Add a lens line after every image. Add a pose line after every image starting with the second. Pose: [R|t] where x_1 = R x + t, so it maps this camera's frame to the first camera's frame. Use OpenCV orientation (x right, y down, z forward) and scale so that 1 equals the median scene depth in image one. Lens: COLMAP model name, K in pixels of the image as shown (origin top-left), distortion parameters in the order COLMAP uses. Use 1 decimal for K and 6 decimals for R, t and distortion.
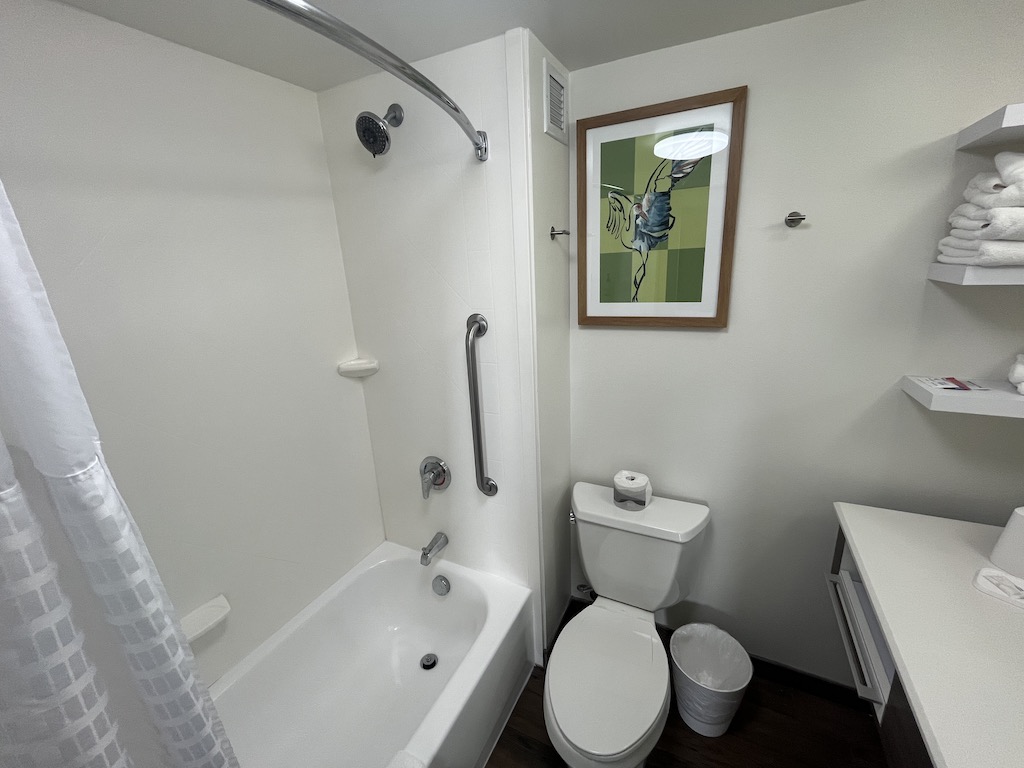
lens RADIAL K [[419.1, 0, 511.8], [0, 419.1, 383.6], [0, 0, 1]] dist [-0.007585, 0.000896]
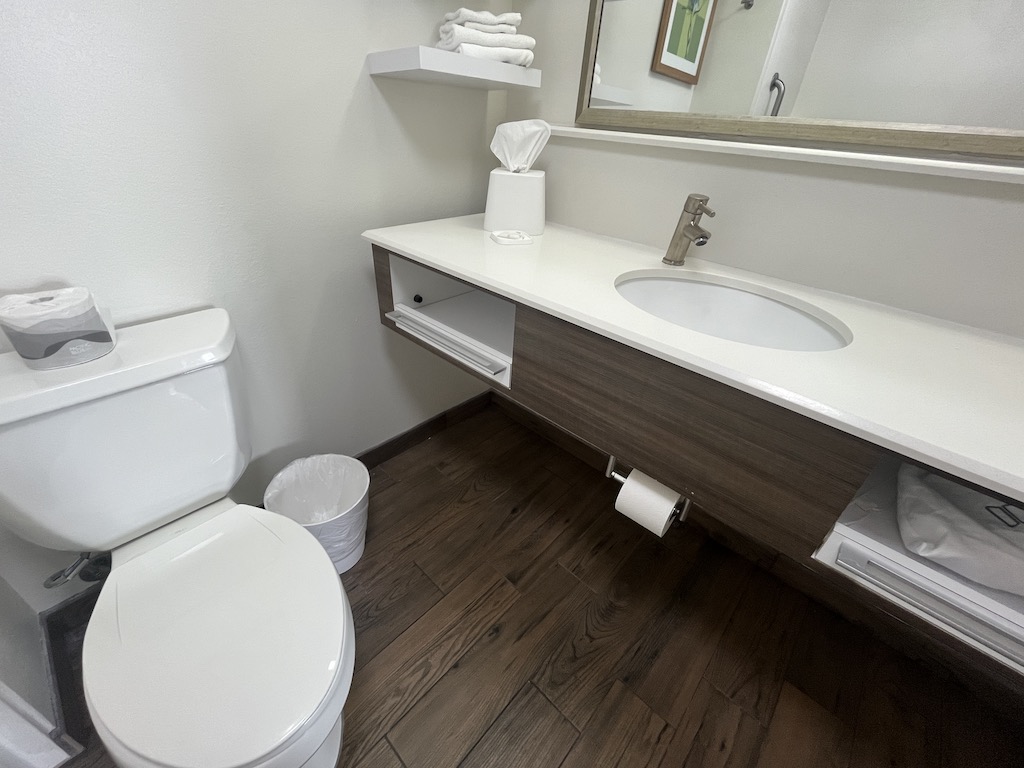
lens RADIAL K [[419.1, 0, 509.2], [0, 419.1, 387.0], [0, 0, 1]] dist [-0.007585, 0.000896]
pose [[0.273334, -0.453392, 0.848366, -0.002380], [0.199199, 0.889512, 0.411202, 0.300878], [-0.941068, 0.056598, 0.333449, 0.504769]]
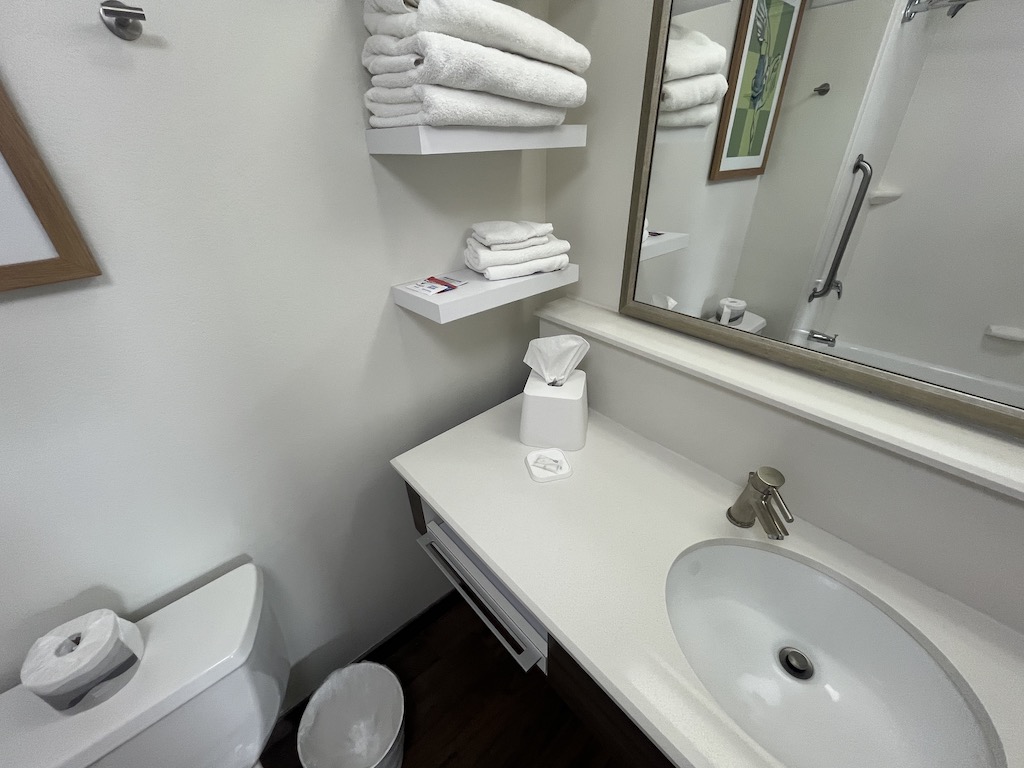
lens RADIAL K [[419.1, 0, 510.3], [0, 419.1, 385.4], [0, 0, 1]] dist [-0.007585, 0.000896]
pose [[0.382935, -0.436610, 0.814084, 0.298533], [0.271775, 0.895504, 0.352437, -0.073593], [-0.882892, 0.086287, 0.461579, 0.456886]]
